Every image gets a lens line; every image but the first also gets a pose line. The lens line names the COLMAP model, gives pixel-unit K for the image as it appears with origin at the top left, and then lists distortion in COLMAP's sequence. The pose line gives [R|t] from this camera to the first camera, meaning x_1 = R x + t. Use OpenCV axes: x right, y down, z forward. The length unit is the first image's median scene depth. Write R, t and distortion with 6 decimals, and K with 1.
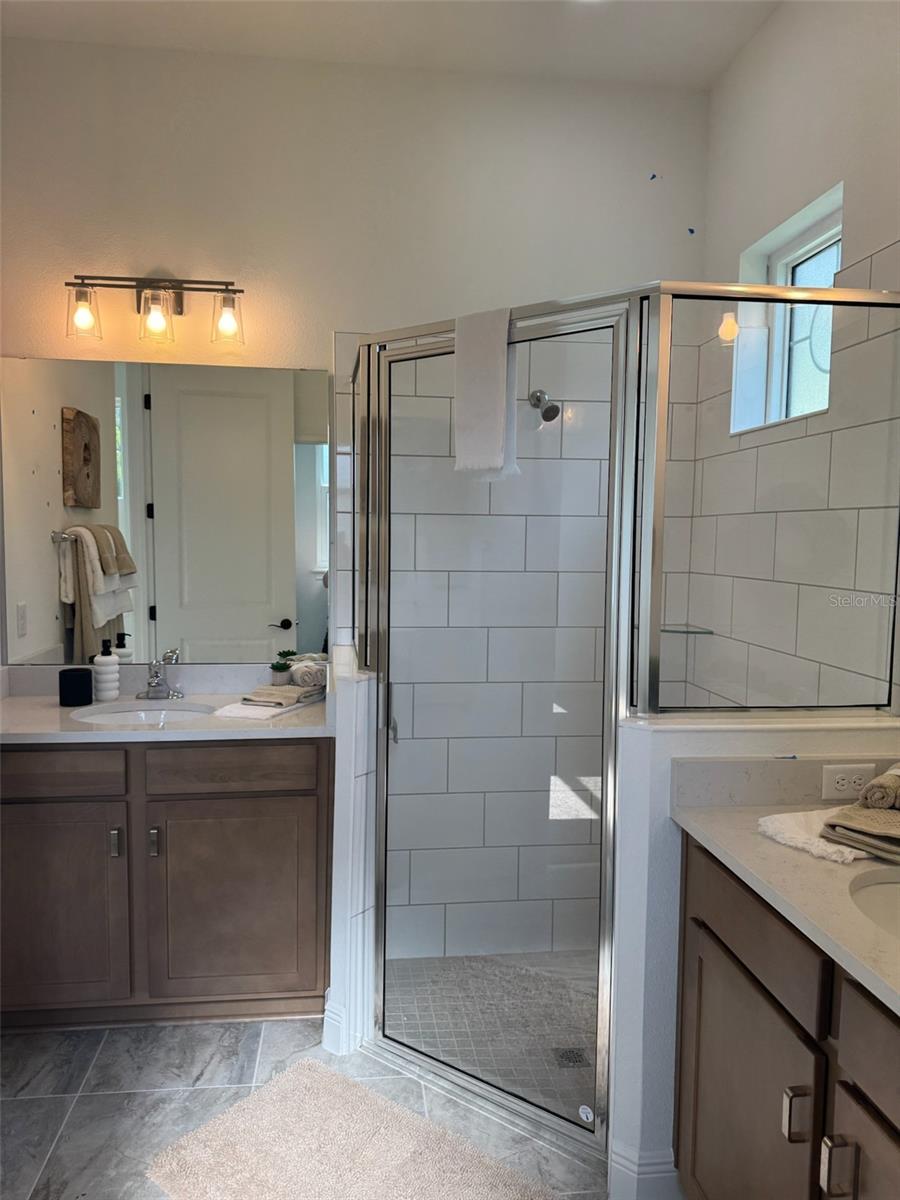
lens RADIAL K [[826.5, 0, 447.0], [0, 826.5, 605.9], [0, 0, 1]] dist [0.021561, -0.030751]
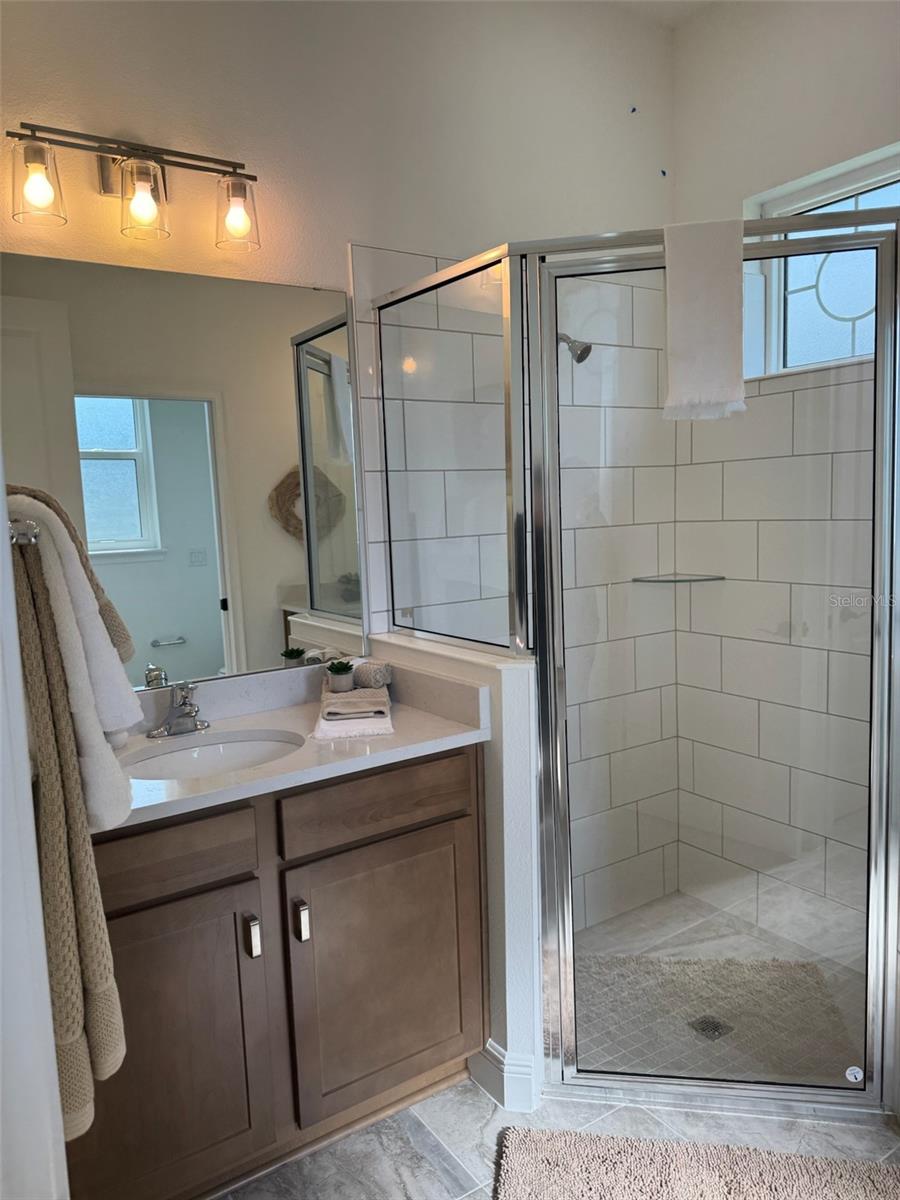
lens RADIAL K [[826.5, 0, 440.8], [0, 826.5, 602.2], [0, 0, 1]] dist [0.021561, -0.030751]
pose [[0.896856, -0.100181, 0.430828, -0.467333], [0.087808, 0.994953, 0.048567, -0.019483], [-0.433519, -0.005727, 0.901126, 0.254078]]
